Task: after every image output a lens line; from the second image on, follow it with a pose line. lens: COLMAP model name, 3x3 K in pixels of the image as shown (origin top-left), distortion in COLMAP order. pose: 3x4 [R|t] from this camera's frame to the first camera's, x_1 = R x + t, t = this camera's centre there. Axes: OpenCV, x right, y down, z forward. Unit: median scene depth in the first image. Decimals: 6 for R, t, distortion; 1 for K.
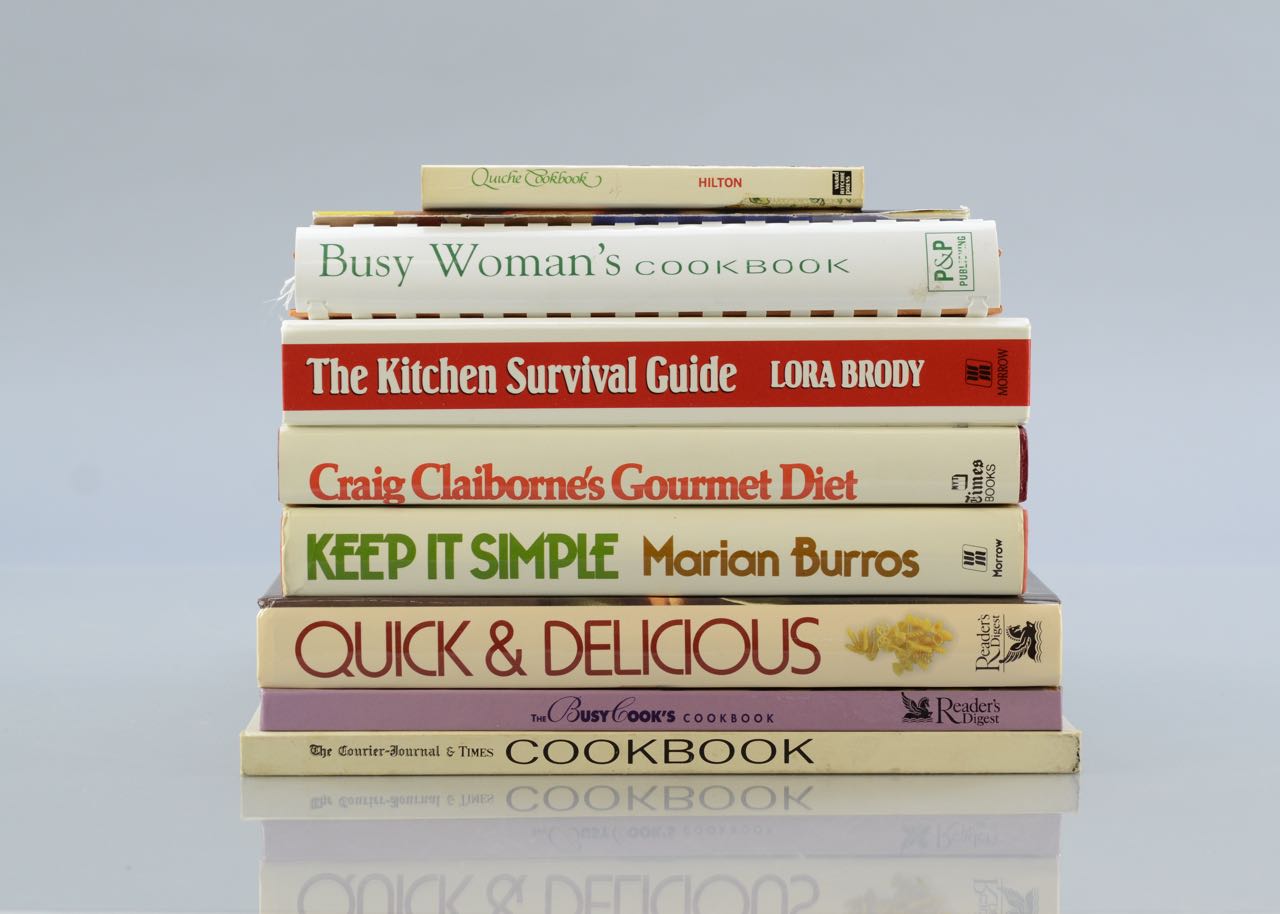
lens RADIAL K [[3504.0, 0, 642.5], [0, 3504.0, 457.1], [0, 0, 1]] dist [0.012268, 0.000000]
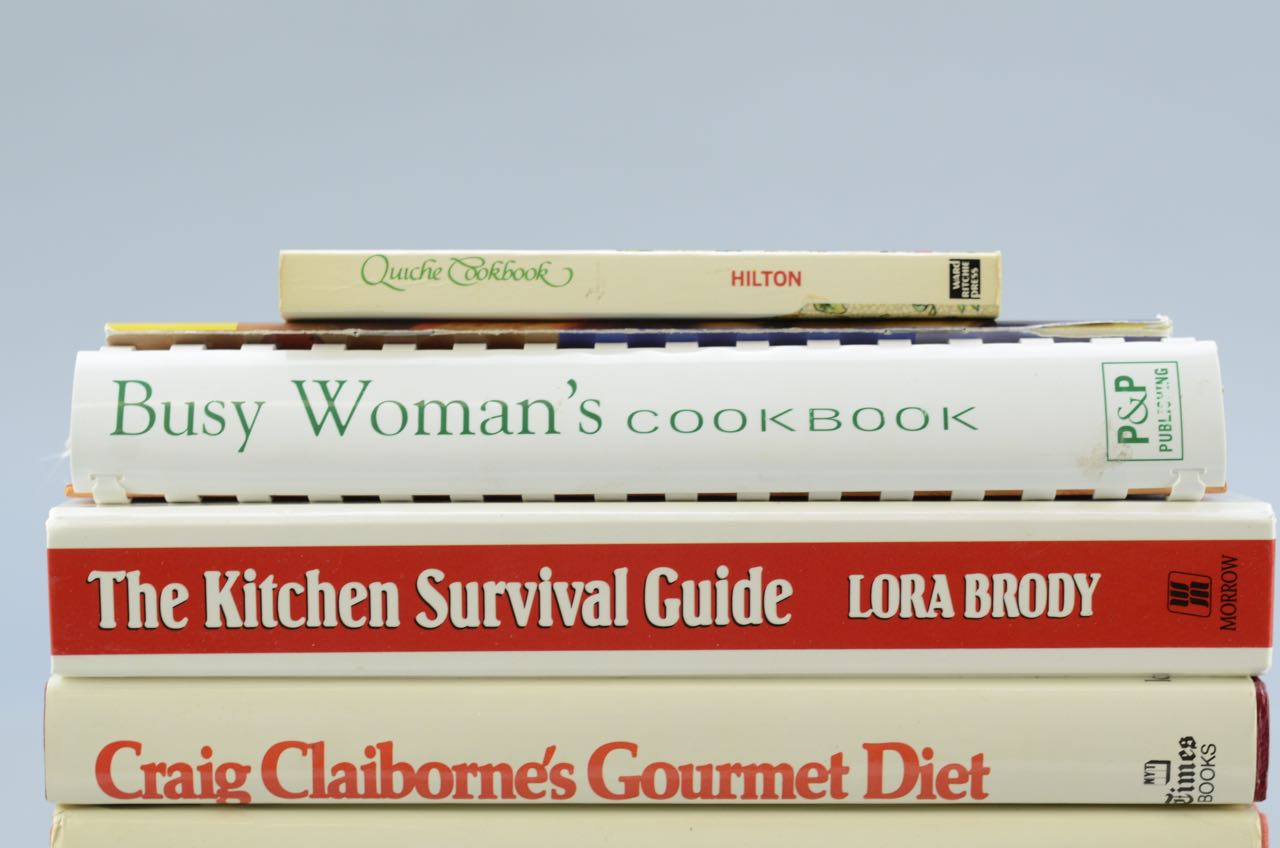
lens RADIAL K [[3294.5, 0, 636.9], [0, 3294.5, 423.9], [0, 0, 1]] dist [0.001101, 0.000000]
pose [[0.999843, 0.001585, -0.017648, 0.009822], [-0.001102, 0.999626, 0.027338, -0.069262], [0.017685, -0.027314, 0.999470, 0.426069]]
